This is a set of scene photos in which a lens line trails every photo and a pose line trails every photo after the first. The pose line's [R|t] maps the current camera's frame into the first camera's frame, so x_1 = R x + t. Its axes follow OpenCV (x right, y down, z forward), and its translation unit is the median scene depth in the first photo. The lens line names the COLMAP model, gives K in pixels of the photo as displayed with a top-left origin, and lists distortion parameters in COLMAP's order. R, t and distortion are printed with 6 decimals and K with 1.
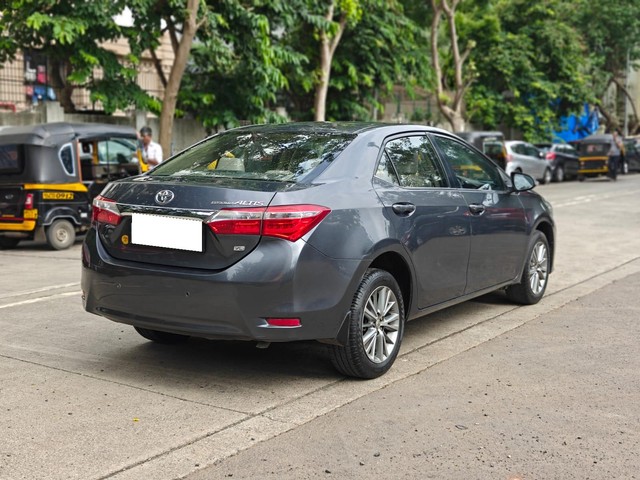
lens RADIAL K [[872.7, 0, 320.1], [0, 872.7, 239.1], [0, 0, 1]] dist [-0.003366, 0.000000]
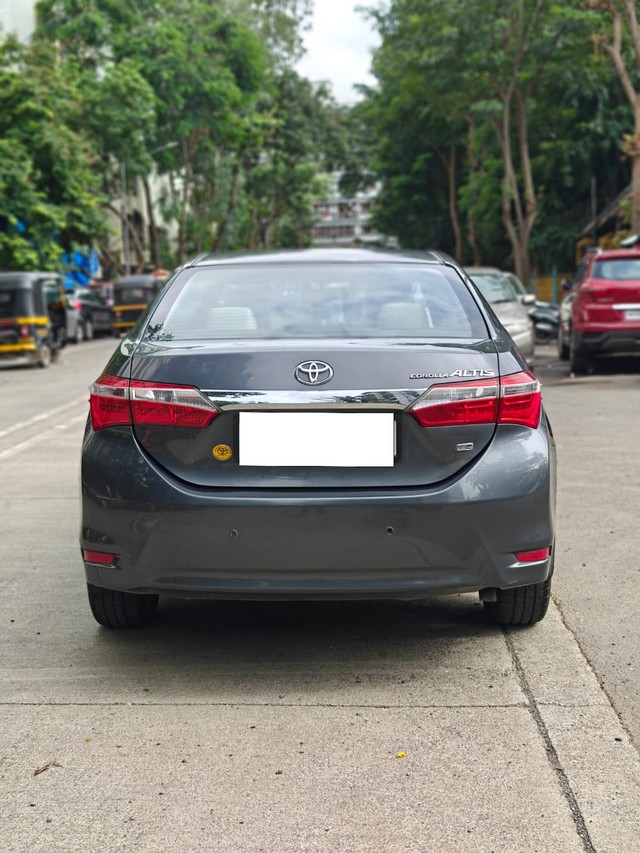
lens RADIAL K [[1163.1, 0, 320.0], [0, 1163.1, 427.9], [0, 0, 1]] dist [-0.003366, 0.000000]
pose [[0.842243, -0.079339, 0.533228, -0.561291], [0.074887, 0.996740, 0.030021, -0.032860], [-0.533872, 0.014647, 0.845438, 0.315805]]
